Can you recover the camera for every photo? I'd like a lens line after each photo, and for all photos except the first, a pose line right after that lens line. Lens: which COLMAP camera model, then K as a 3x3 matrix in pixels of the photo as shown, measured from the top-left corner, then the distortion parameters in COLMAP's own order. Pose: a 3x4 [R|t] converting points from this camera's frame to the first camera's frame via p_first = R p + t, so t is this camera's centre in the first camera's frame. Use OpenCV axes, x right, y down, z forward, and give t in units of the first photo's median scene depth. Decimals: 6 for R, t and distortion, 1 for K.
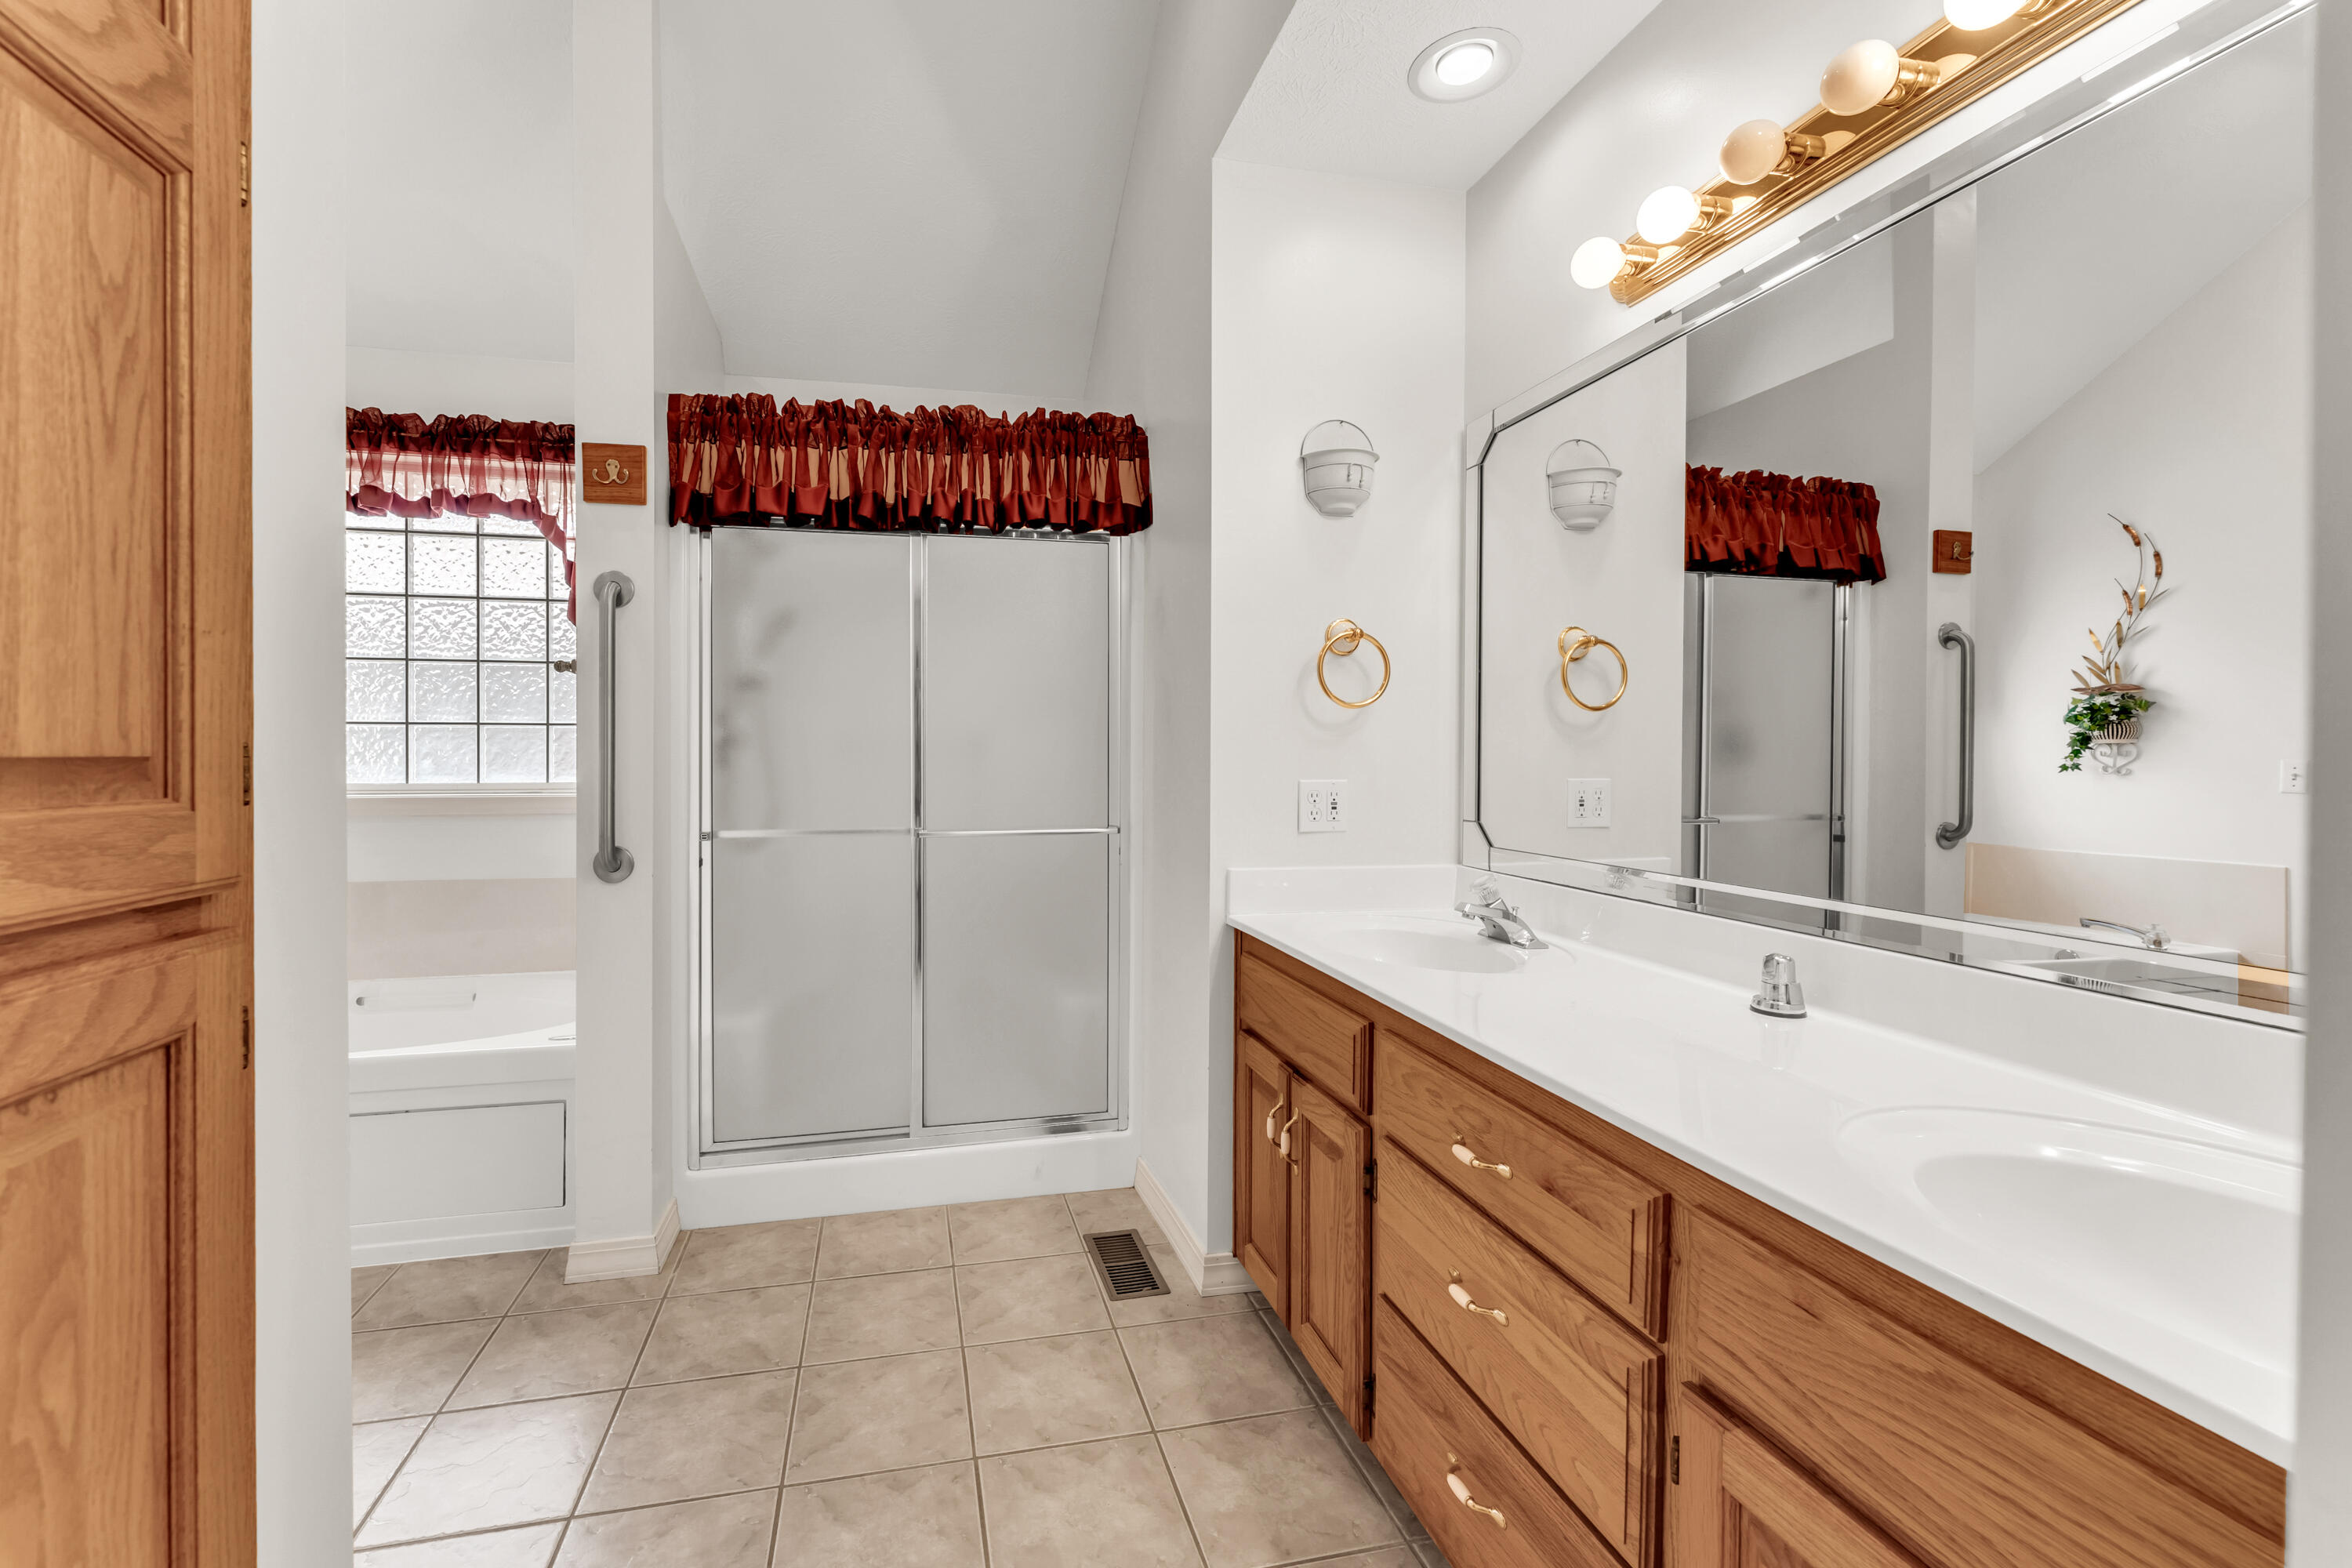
lens RADIAL K [[945.5, 0, 1128.6], [0, 945.5, 771.8], [0, 0, 1]] dist [-0.000667, -0.000123]
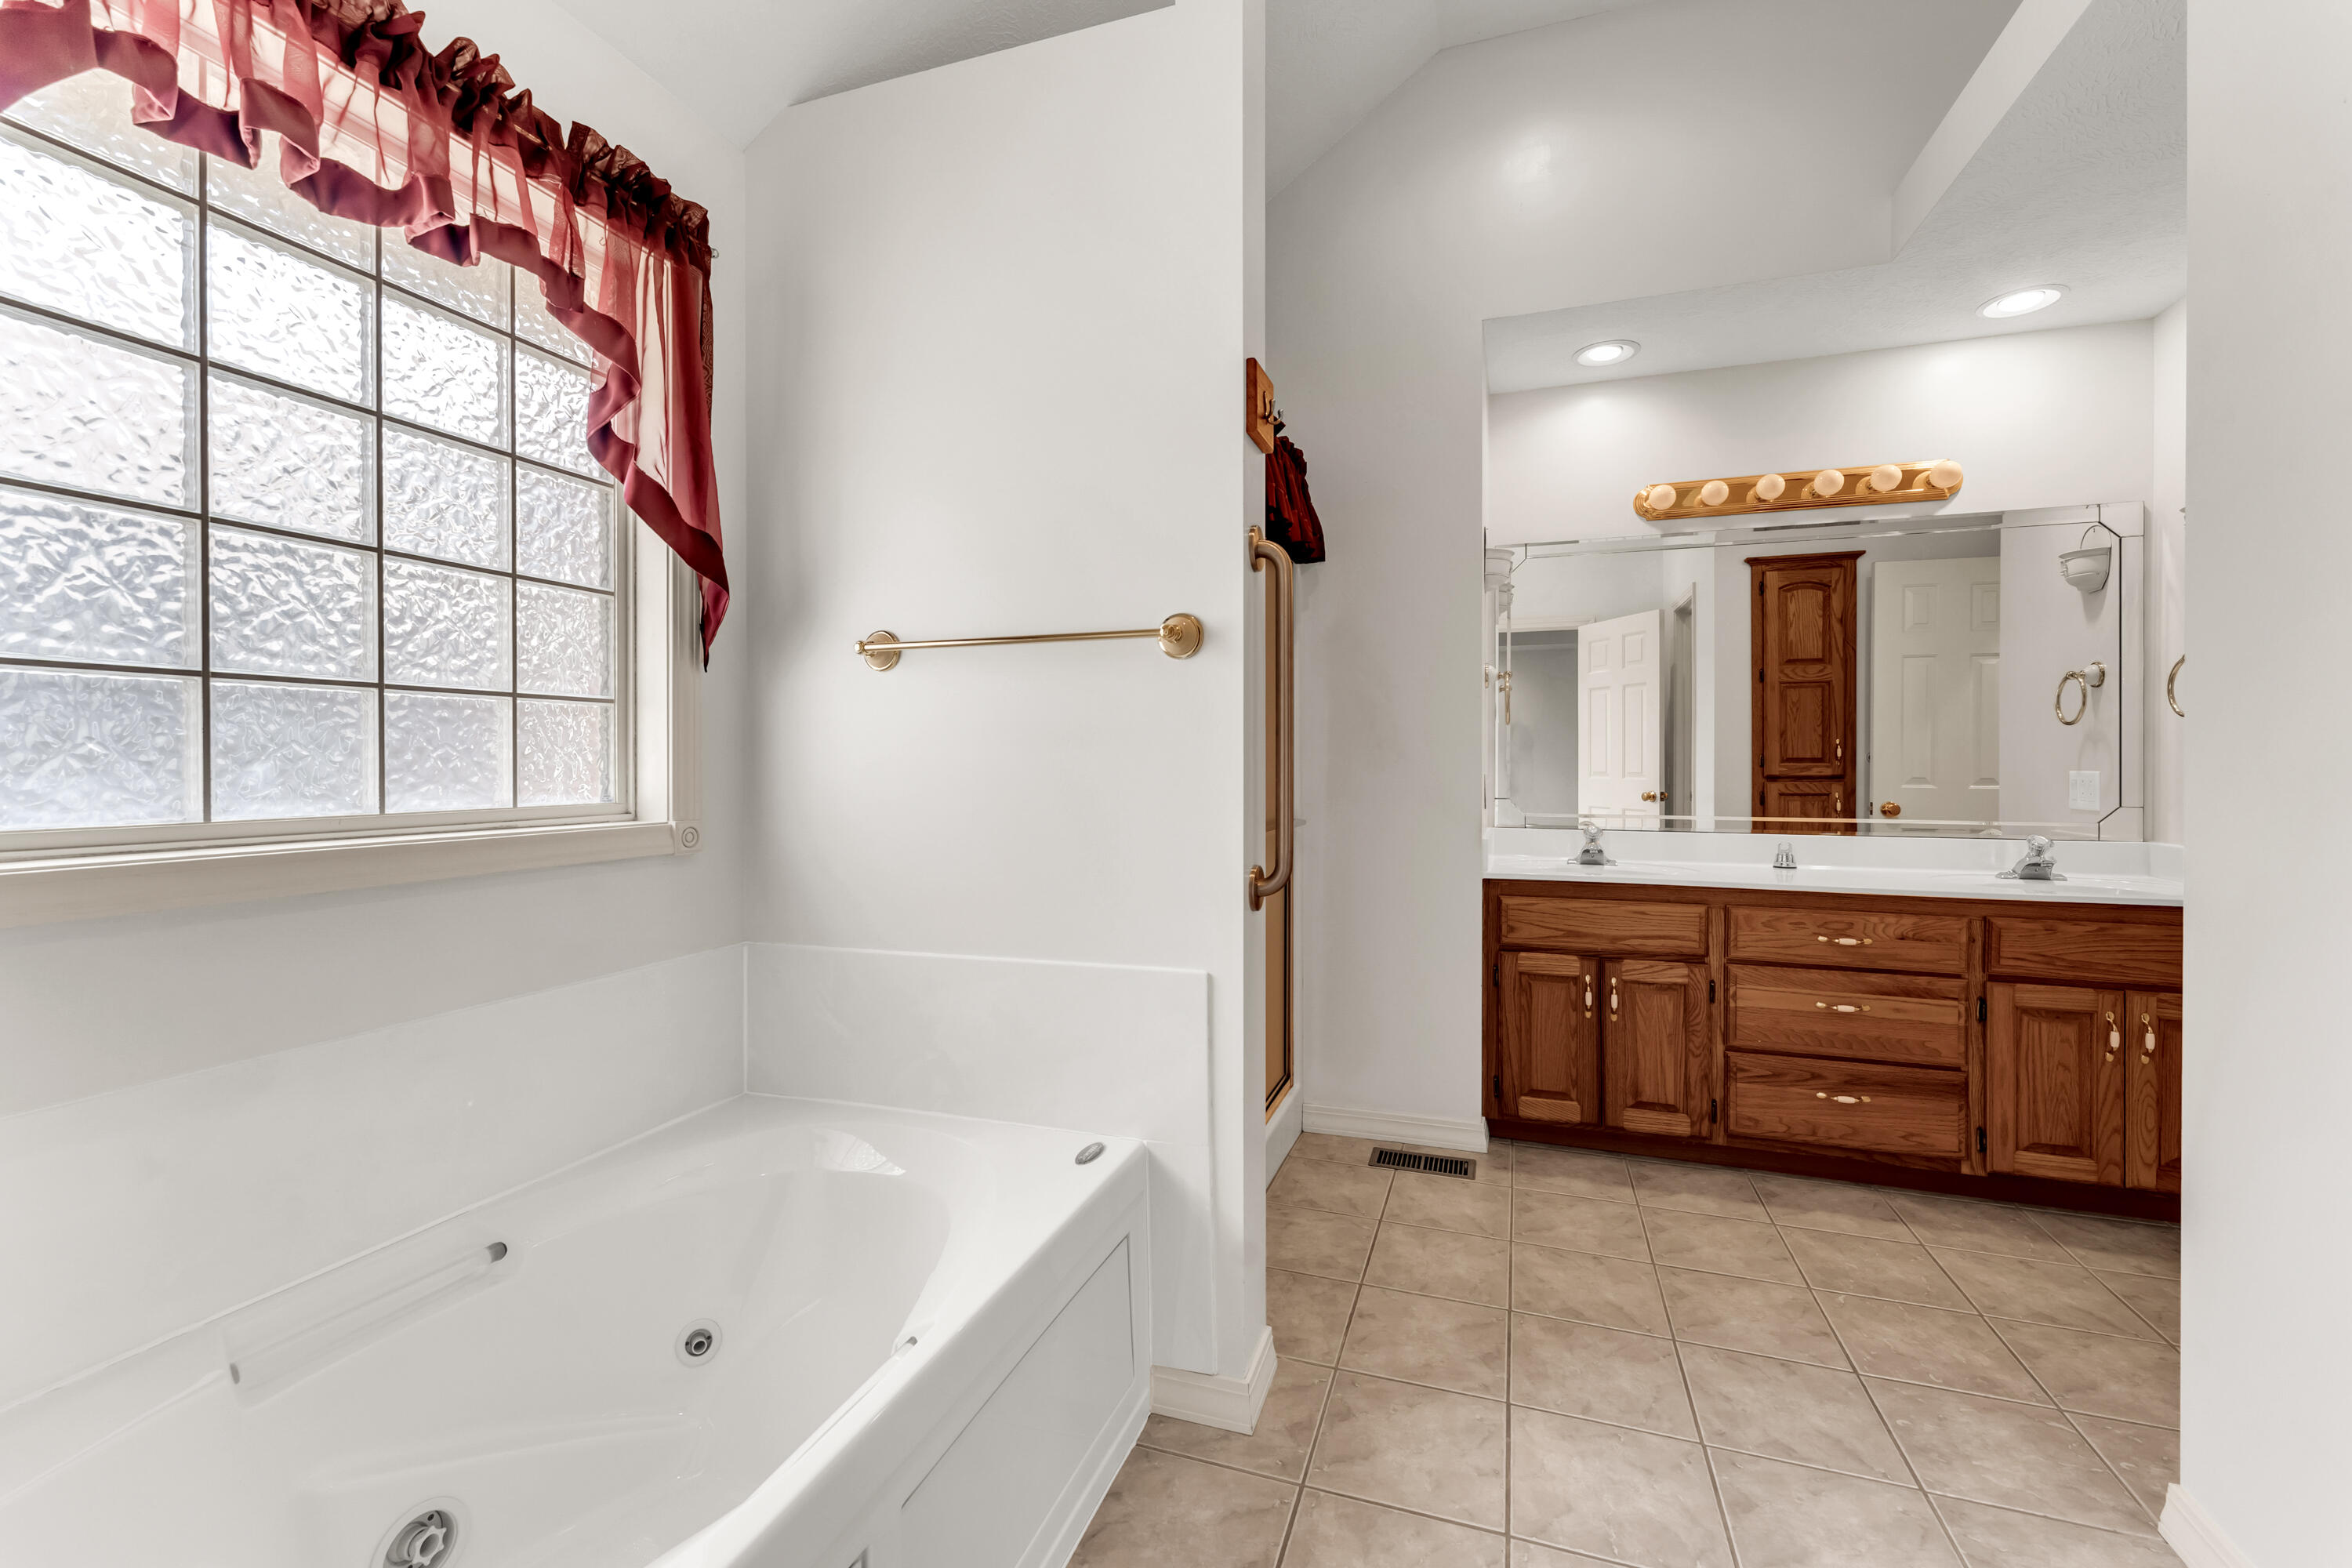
lens RADIAL K [[945.5, 0, 1128.6], [0, 945.5, 771.8], [0, 0, 1]] dist [-0.000667, -0.000123]
pose [[0.553054, -0.010867, 0.833074, -1.412283], [0.014833, 0.999885, 0.003195, -0.007127], [-0.833013, 0.010590, 0.553152, 0.708282]]
